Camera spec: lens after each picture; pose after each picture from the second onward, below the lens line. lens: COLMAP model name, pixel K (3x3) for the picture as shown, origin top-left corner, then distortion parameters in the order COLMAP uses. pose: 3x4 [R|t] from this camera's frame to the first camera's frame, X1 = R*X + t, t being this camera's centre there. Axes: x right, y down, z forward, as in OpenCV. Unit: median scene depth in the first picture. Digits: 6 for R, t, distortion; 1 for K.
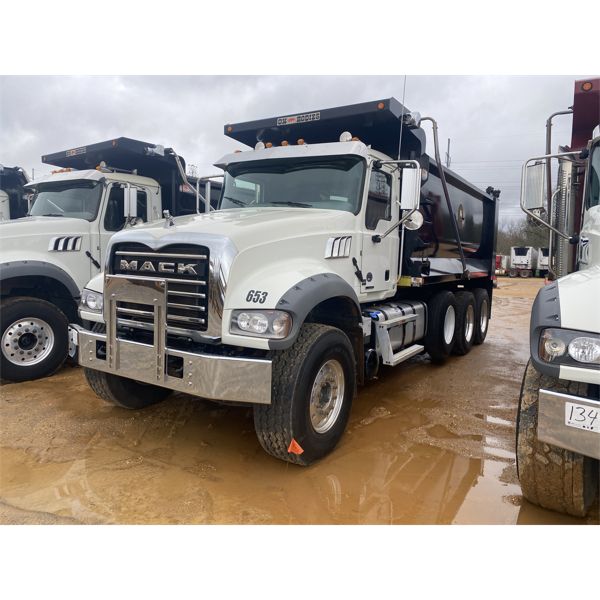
lens RADIAL K [[468.6, 0, 298.5], [0, 468.6, 297.5], [0, 0, 1]] dist [0.001474, -0.057213]
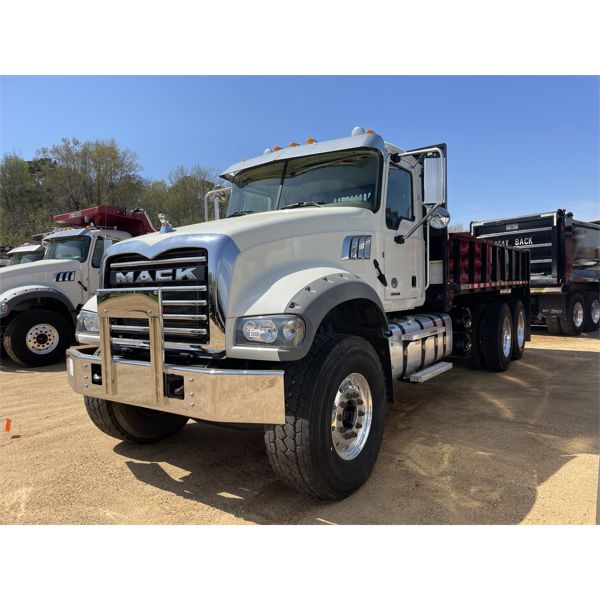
lens RADIAL K [[468.6, 0, 296.0], [0, 468.6, 300.8], [0, 0, 1]] dist [0.001474, -0.057213]
pose [[0.997067, -0.053242, -0.054978, 0.014058], [0.049713, 0.996731, -0.063686, 0.049493], [0.058189, 0.060766, 0.996454, 0.124317]]
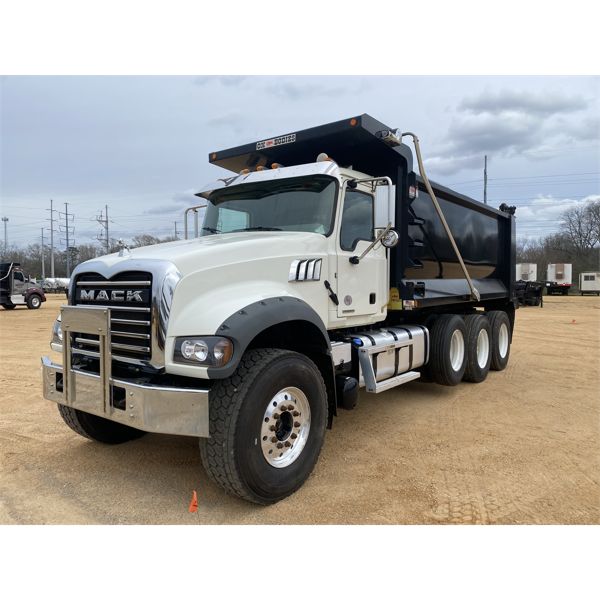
lens RADIAL K [[468.6, 0, 304.2], [0, 468.6, 296.5], [0, 0, 1]] dist [0.001474, -0.057213]
pose [[0.995783, -0.031845, -0.086034, 0.180379], [0.026070, 0.997383, -0.067439, 0.012798], [0.087957, 0.064912, 0.994007, 0.057928]]
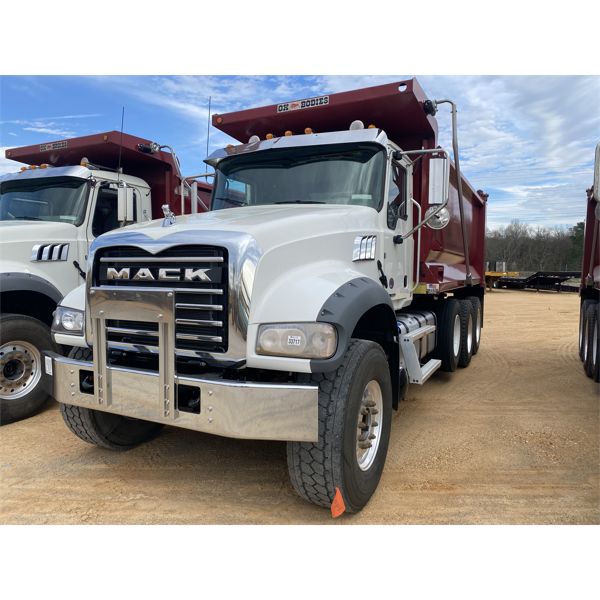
lens RADIAL K [[468.6, 0, 296.2], [0, 468.6, 307.6], [0, 0, 1]] dist [0.001474, -0.057213]
pose [[0.996114, -0.032250, 0.081953, -0.125820], [0.033365, 0.999368, -0.012268, 0.008651], [-0.081506, 0.014955, 0.996561, 0.173855]]
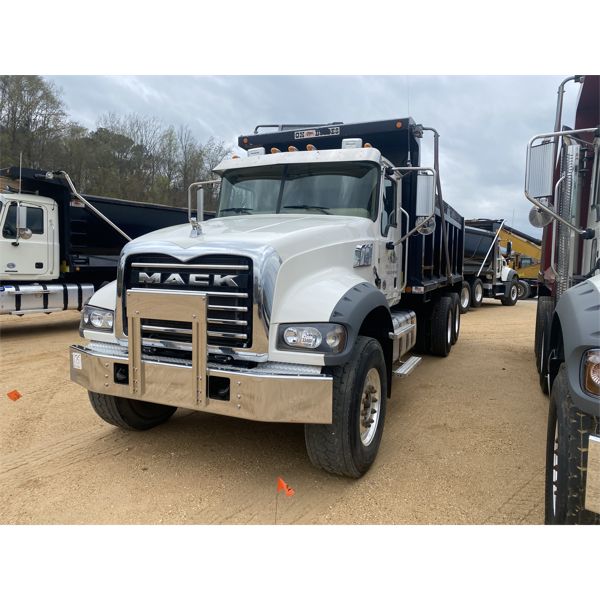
lens RADIAL K [[468.6, 0, 302.4], [0, 468.6, 291.6], [0, 0, 1]] dist [0.001474, -0.057213]
pose [[0.989469, -0.024451, 0.142667, -0.200732], [0.028275, 0.999291, -0.024842, -0.011683], [-0.141958, 0.028614, 0.989459, 0.059835]]
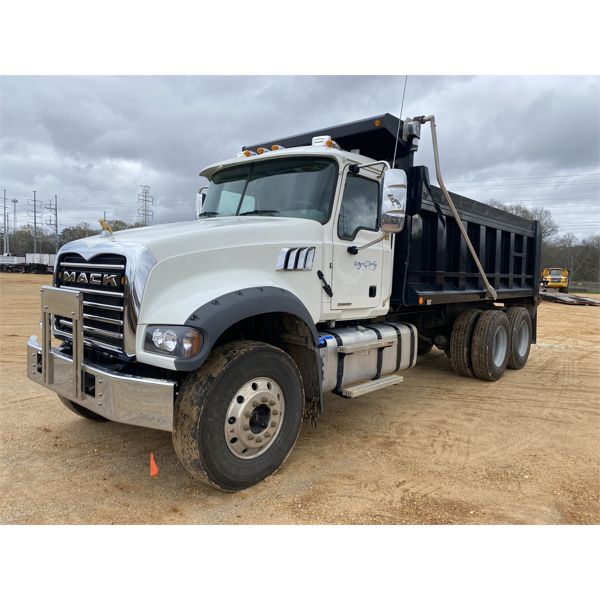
lens RADIAL K [[468.6, 0, 307.9], [0, 468.6, 306.7], [0, 0, 1]] dist [0.001474, -0.057213]
pose [[0.989511, 0.017148, -0.143436, 0.264682], [-0.019547, 0.999691, -0.015330, -0.001379], [0.143129, 0.017973, 0.989541, 0.119295]]
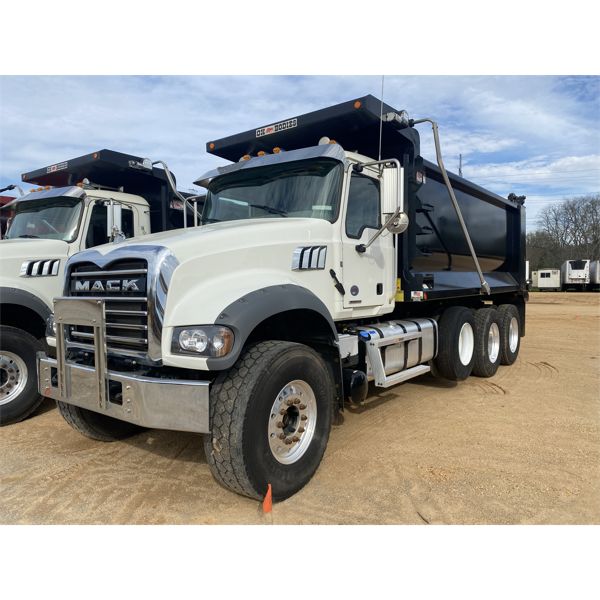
lens RADIAL K [[468.6, 0, 297.1], [0, 468.6, 304.4], [0, 0, 1]] dist [0.001474, -0.057213]
pose [[0.993255, -0.041742, -0.108177, 0.171975], [0.036225, 0.997965, -0.052473, 0.033318], [0.110147, 0.048201, 0.992746, 0.110242]]
